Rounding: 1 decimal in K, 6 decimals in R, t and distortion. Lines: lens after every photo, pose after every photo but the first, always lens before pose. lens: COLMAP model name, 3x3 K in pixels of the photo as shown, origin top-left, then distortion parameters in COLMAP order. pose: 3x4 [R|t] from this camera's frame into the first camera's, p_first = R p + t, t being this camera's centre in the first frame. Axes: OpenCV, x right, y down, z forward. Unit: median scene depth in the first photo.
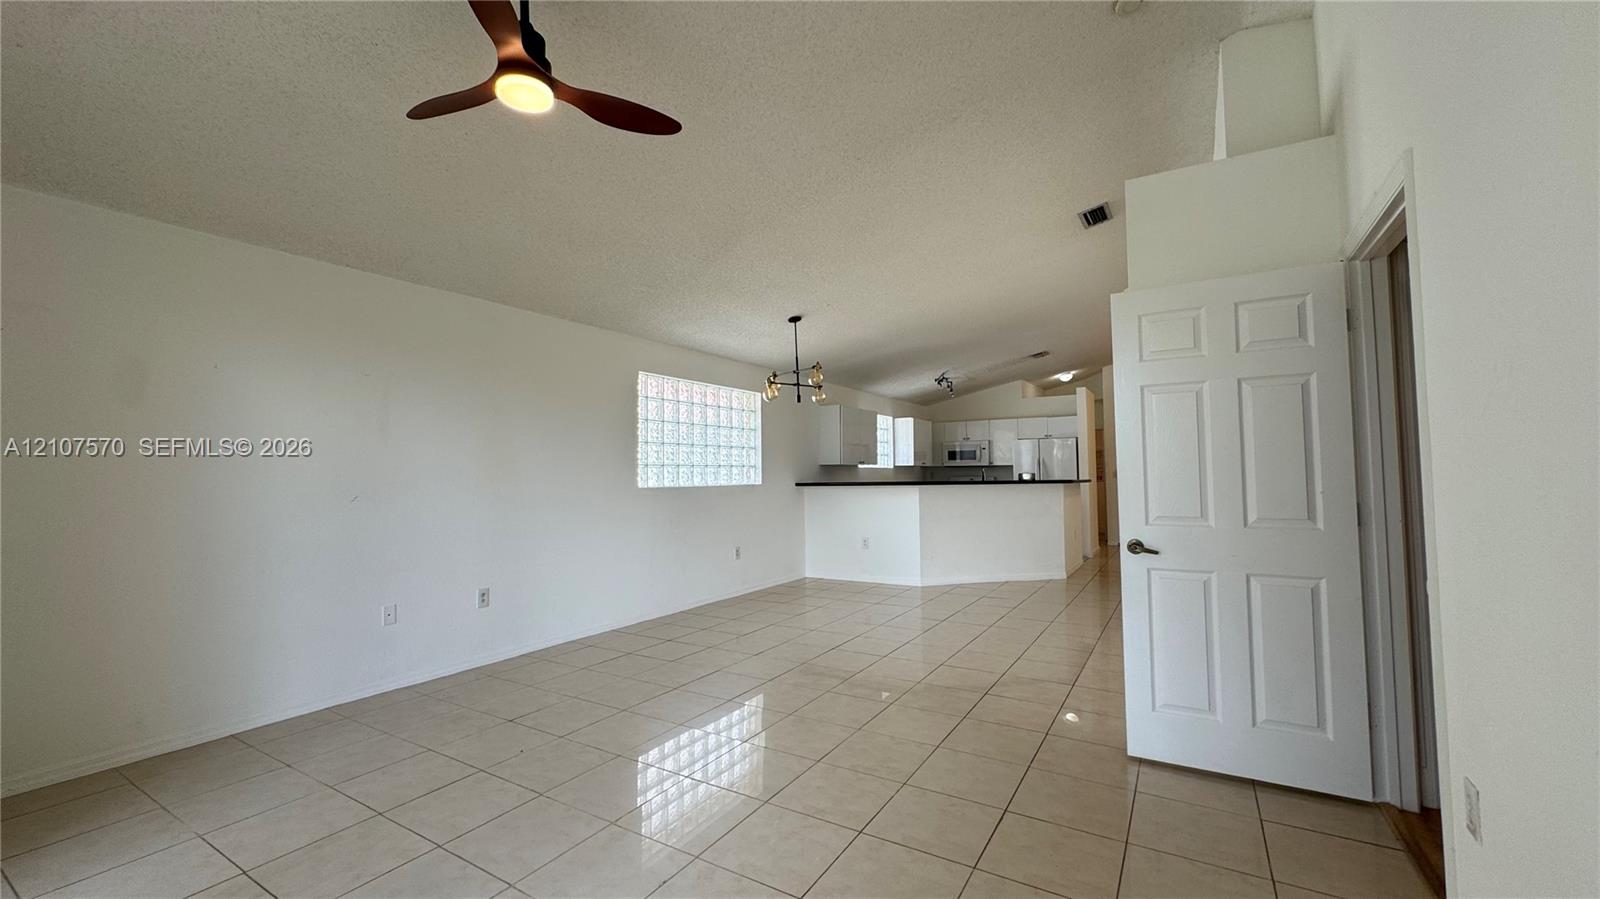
lens RADIAL K [[634.2, 0, 803.9], [0, 634.2, 447.6], [0, 0, 1]] dist [-0.003156, 0.000012]
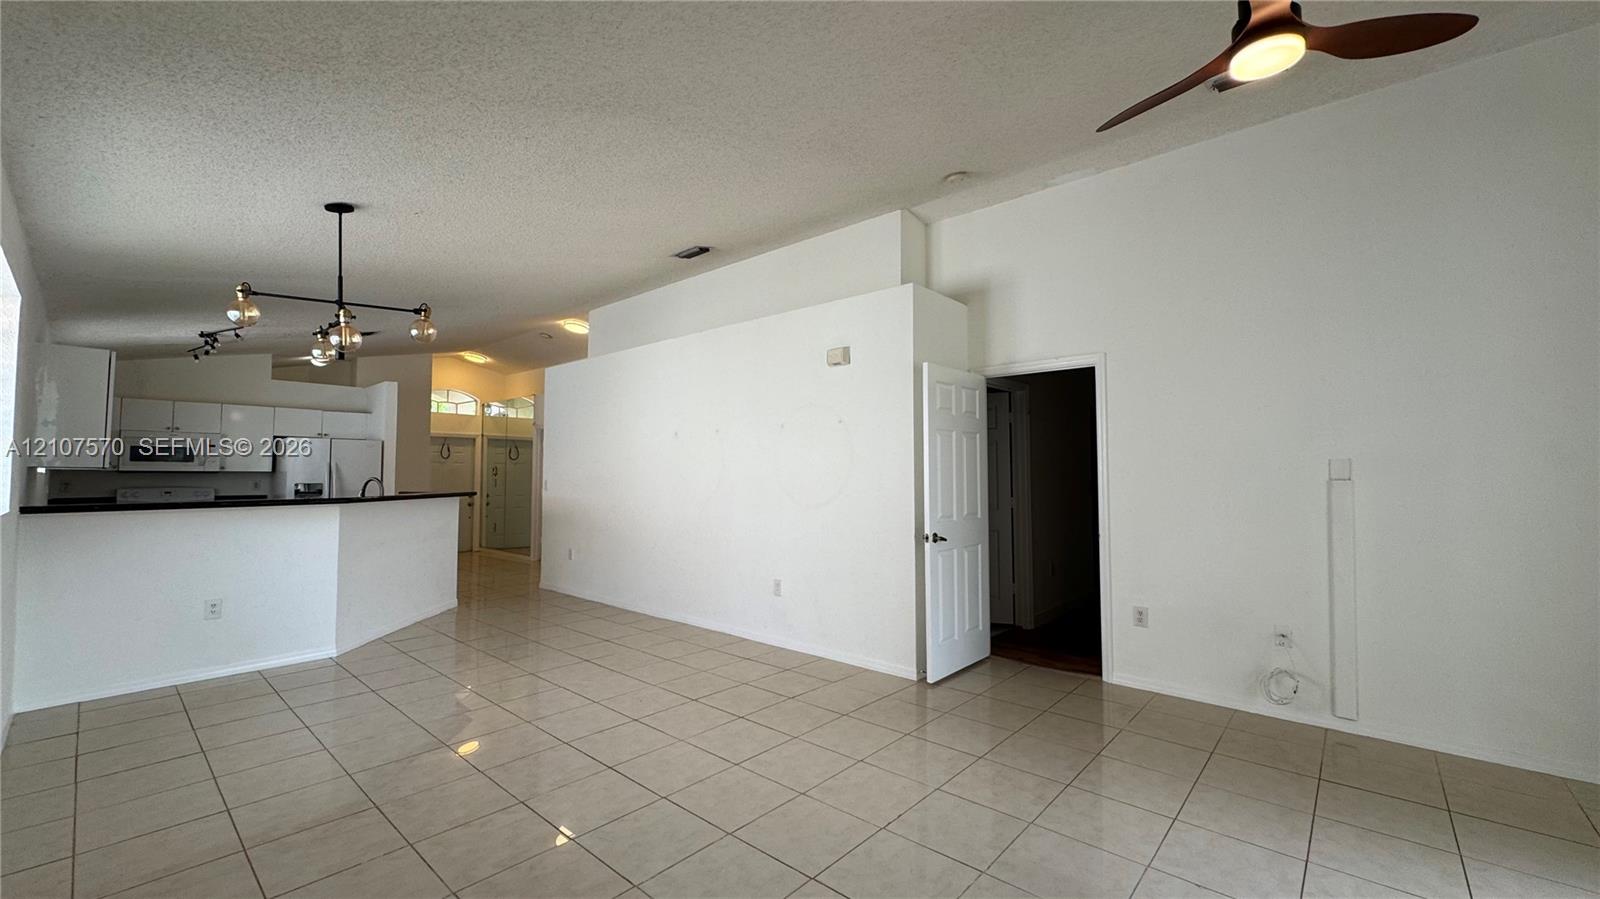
lens RADIAL K [[634.2, 0, 803.9], [0, 634.2, 447.6], [0, 0, 1]] dist [-0.003156, 0.000012]
pose [[0.176405, 0.053769, 0.982848, -0.267124], [-0.042811, 0.997981, -0.046913, 0.007986], [-0.983386, -0.033801, 0.178351, 0.281725]]
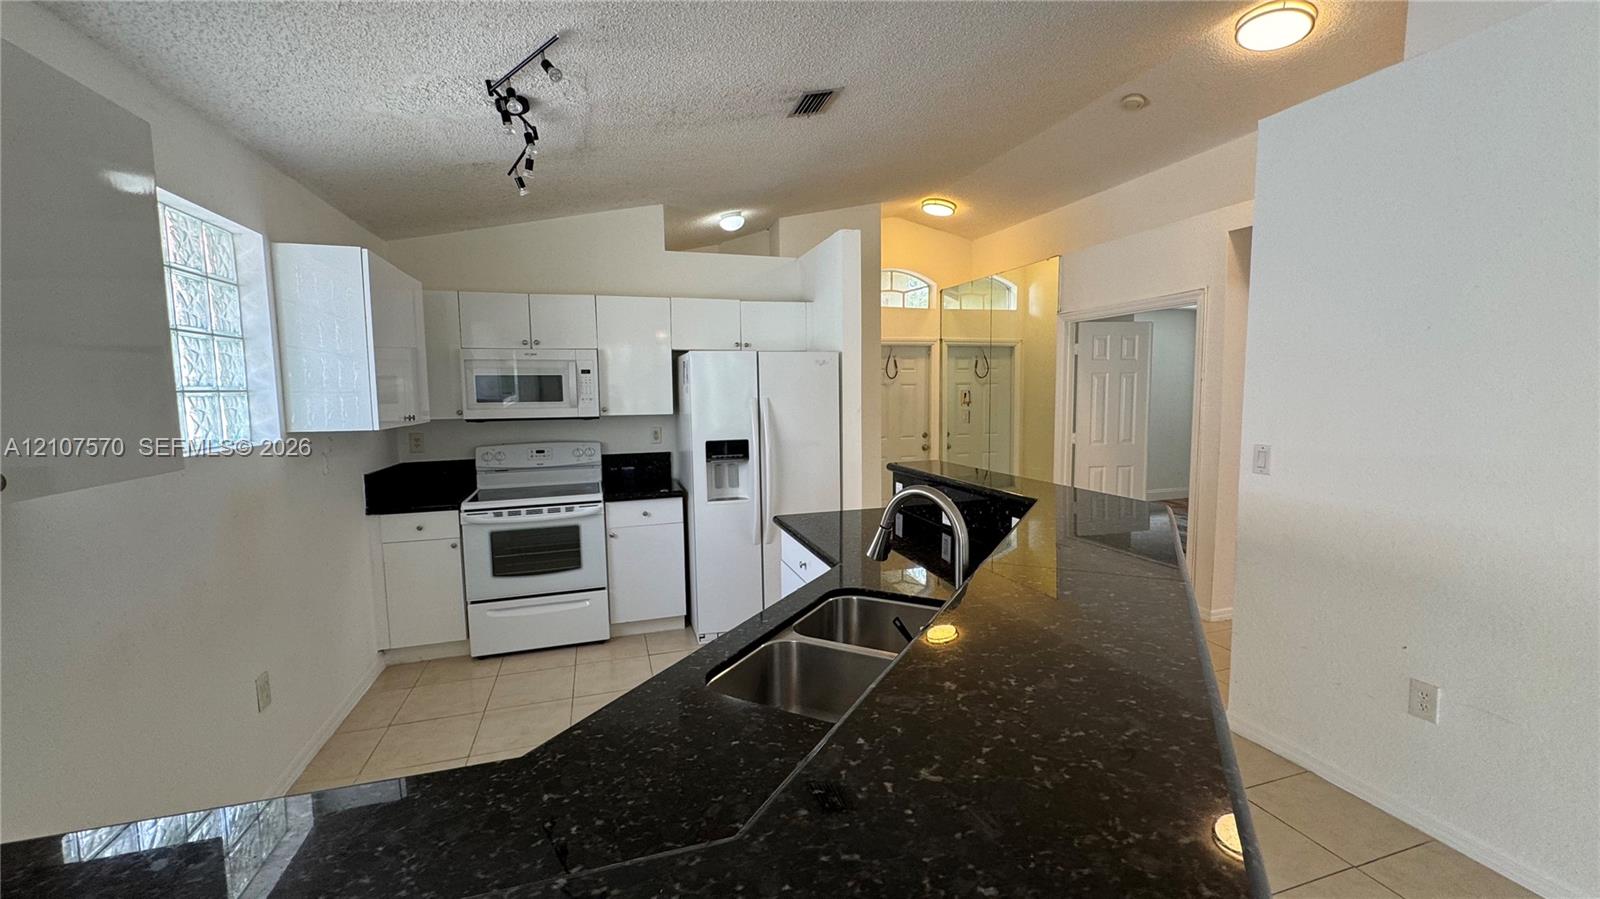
lens RADIAL K [[637.8, 0, 805.0], [0, 637.8, 448.3], [0, 0, 1]] dist [-0.001356, 0.000493]
pose [[0.654340, -0.070024, 0.752952, 0.086026], [-0.025439, 0.993101, 0.114465, 0.000062], [-0.755773, -0.094054, 0.648044, 0.678986]]
